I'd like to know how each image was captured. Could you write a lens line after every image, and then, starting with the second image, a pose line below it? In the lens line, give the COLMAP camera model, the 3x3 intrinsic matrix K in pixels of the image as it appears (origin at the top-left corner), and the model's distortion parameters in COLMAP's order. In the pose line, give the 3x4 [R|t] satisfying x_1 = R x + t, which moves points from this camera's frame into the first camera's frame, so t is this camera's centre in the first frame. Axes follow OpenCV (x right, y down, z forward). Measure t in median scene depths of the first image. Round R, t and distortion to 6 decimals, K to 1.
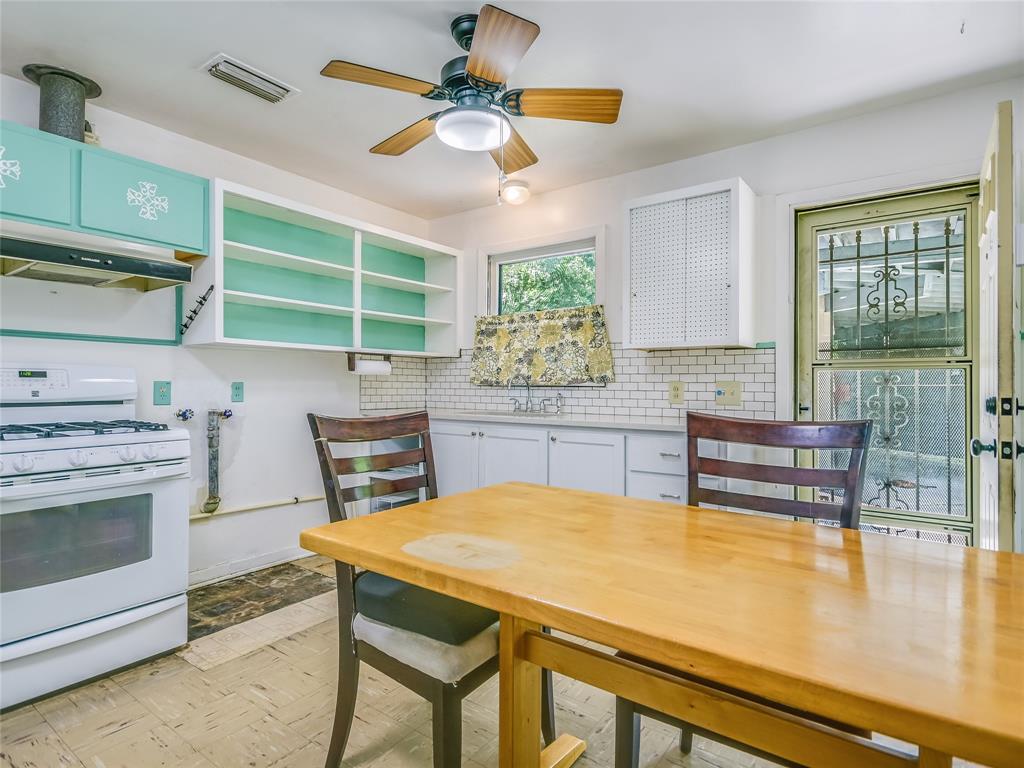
lens RADIAL K [[550.9, 0, 512.0], [0, 550.9, 384.0], [0, 0, 1]] dist [0.002884, 0.000442]
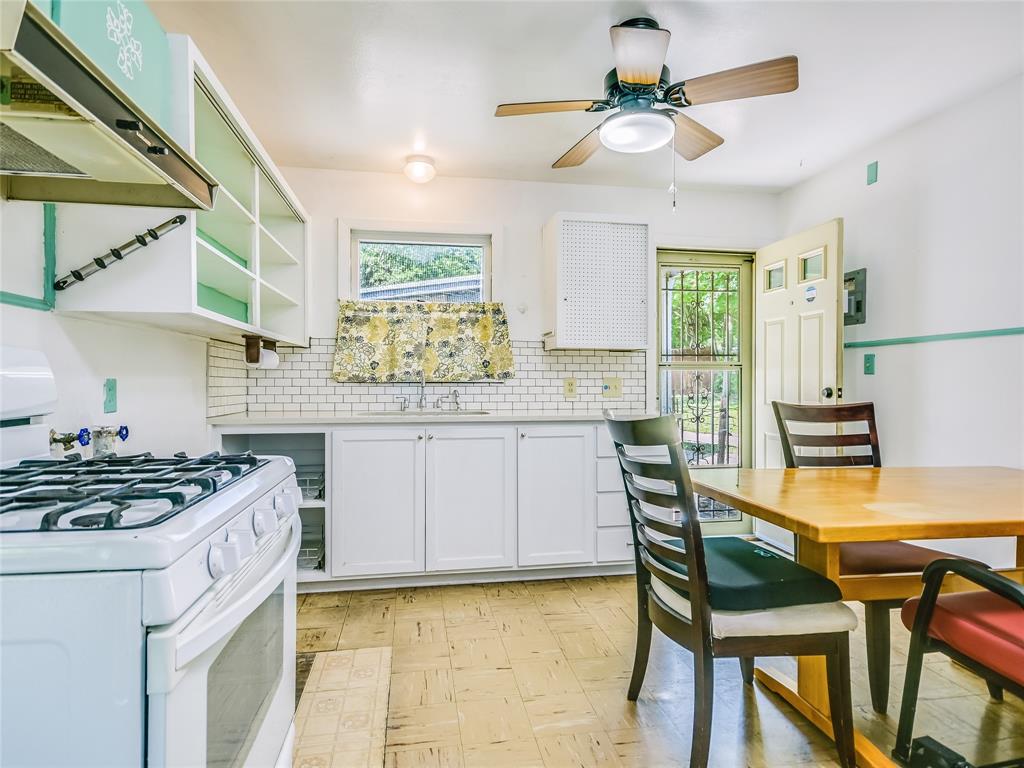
lens RADIAL K [[559.5, 0, 512.0], [0, 559.5, 384.0], [0, 0, 1]] dist [-0.003190, 0.000048]
pose [[0.701636, -0.007984, 0.712491, -0.550894], [0.001035, 0.999948, 0.010186, -0.003399], [-0.712535, -0.006409, 0.701608, 0.246834]]
